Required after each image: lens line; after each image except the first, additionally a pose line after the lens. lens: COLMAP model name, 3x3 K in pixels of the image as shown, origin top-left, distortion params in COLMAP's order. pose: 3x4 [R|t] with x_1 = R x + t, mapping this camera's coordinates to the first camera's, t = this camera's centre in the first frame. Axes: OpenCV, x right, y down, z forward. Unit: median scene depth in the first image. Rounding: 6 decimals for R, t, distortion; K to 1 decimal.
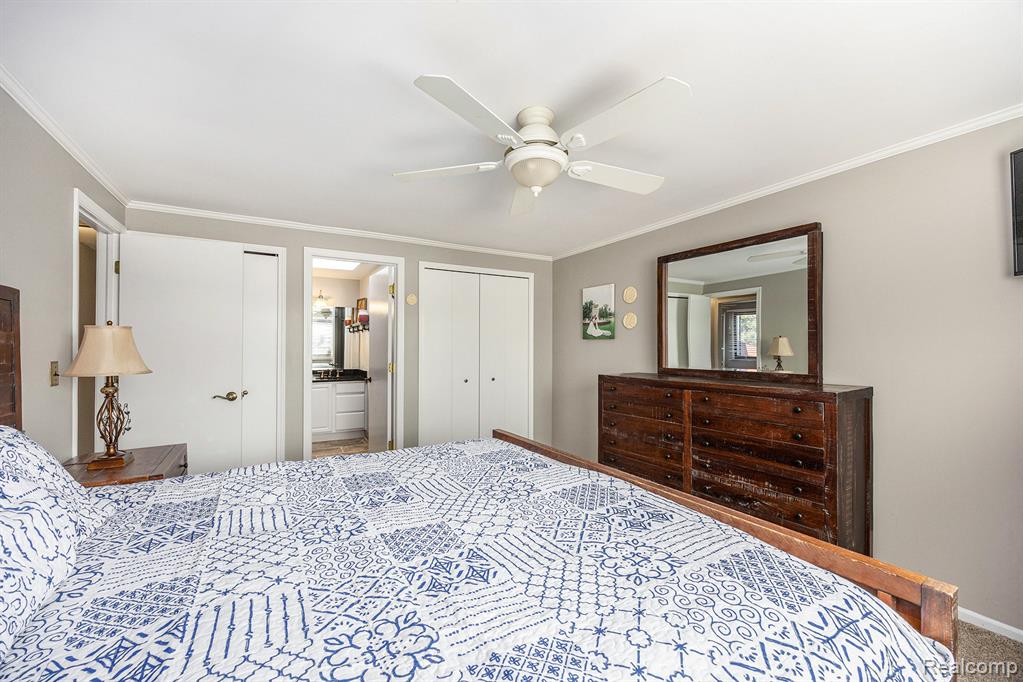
lens RADIAL K [[404.9, 0, 508.5], [0, 404.9, 344.6], [0, 0, 1]] dist [-0.010508, -0.000965]
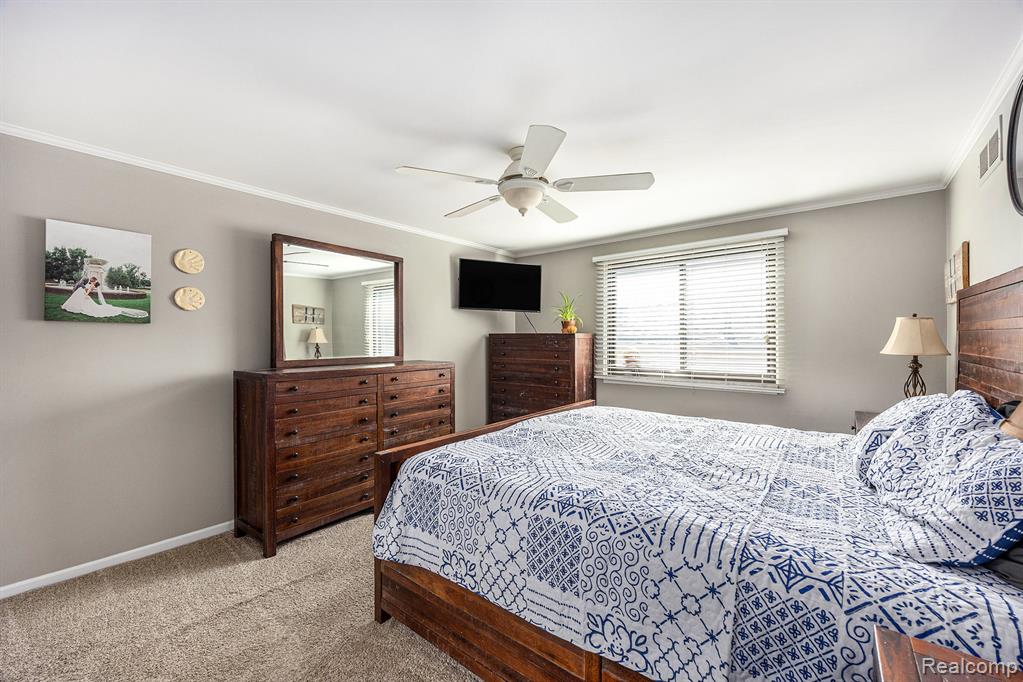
lens RADIAL K [[404.9, 0, 508.9], [0, 404.9, 337.8], [0, 0, 1]] dist [-0.010508, -0.000965]
pose [[-0.349592, -0.005580, 0.936886, -0.503438], [-0.009459, 0.999952, 0.002427, 0.001667], [-0.936854, -0.008014, -0.349628, 0.678078]]
